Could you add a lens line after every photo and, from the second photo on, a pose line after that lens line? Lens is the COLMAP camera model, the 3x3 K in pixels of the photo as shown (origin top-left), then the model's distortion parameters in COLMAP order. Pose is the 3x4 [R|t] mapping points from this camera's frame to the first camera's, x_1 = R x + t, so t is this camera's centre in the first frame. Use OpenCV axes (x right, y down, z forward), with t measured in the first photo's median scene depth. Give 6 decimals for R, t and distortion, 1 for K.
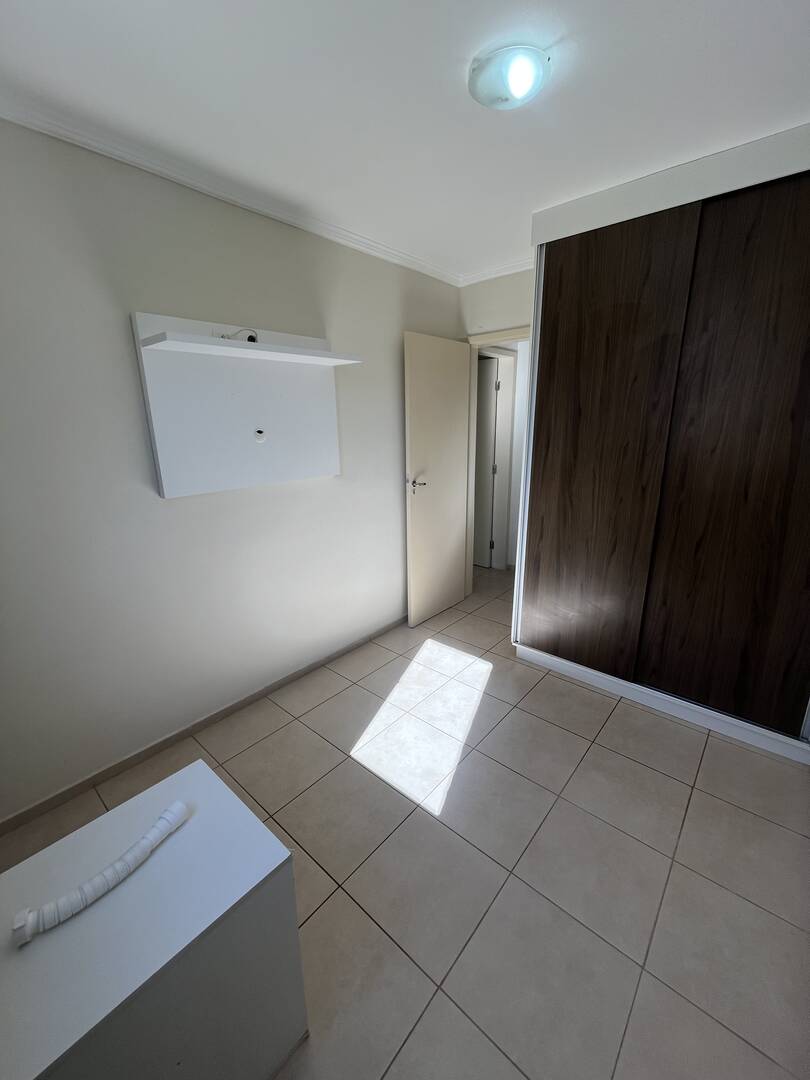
lens RADIAL K [[435.7, 0, 407.7], [0, 435.7, 539.9], [0, 0, 1]] dist [0.001785, -0.000072]
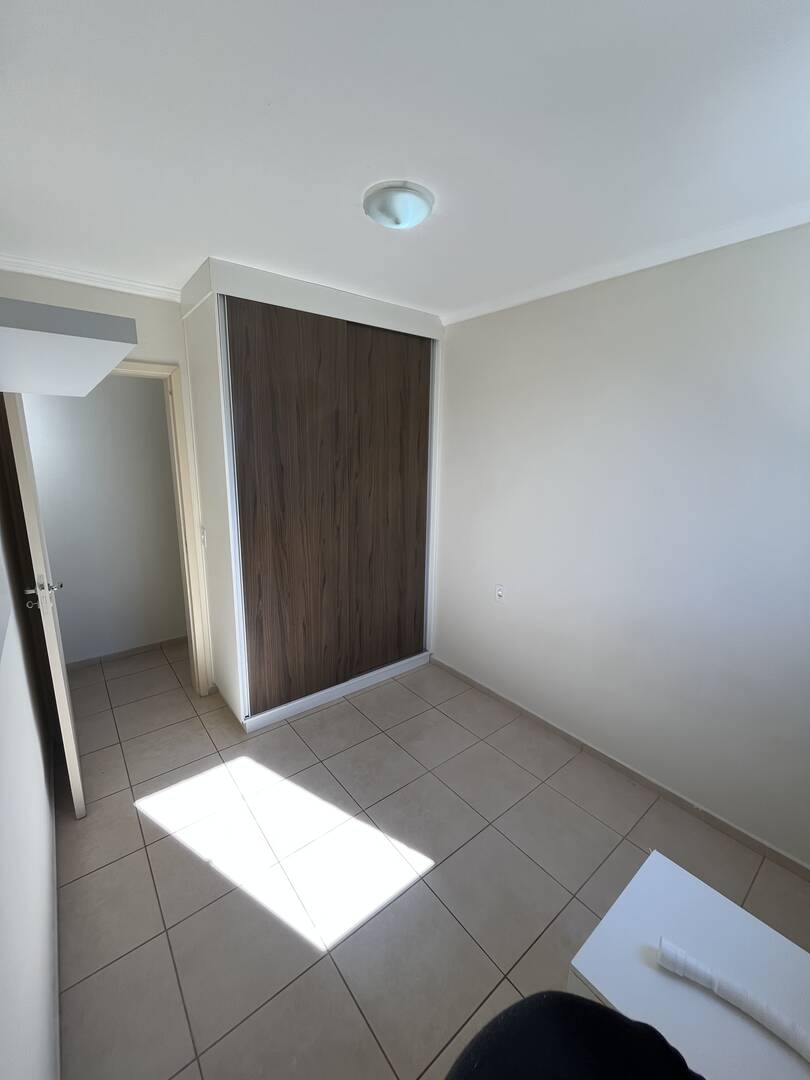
lens RADIAL K [[435.7, 0, 406.2], [0, 435.7, 540.2], [0, 0, 1]] dist [0.001785, -0.000072]
pose [[0.177660, -0.202762, 0.962977, -0.587932], [0.244577, 0.956938, 0.156368, -0.213897], [-0.953215, 0.207742, 0.219601, 0.502618]]
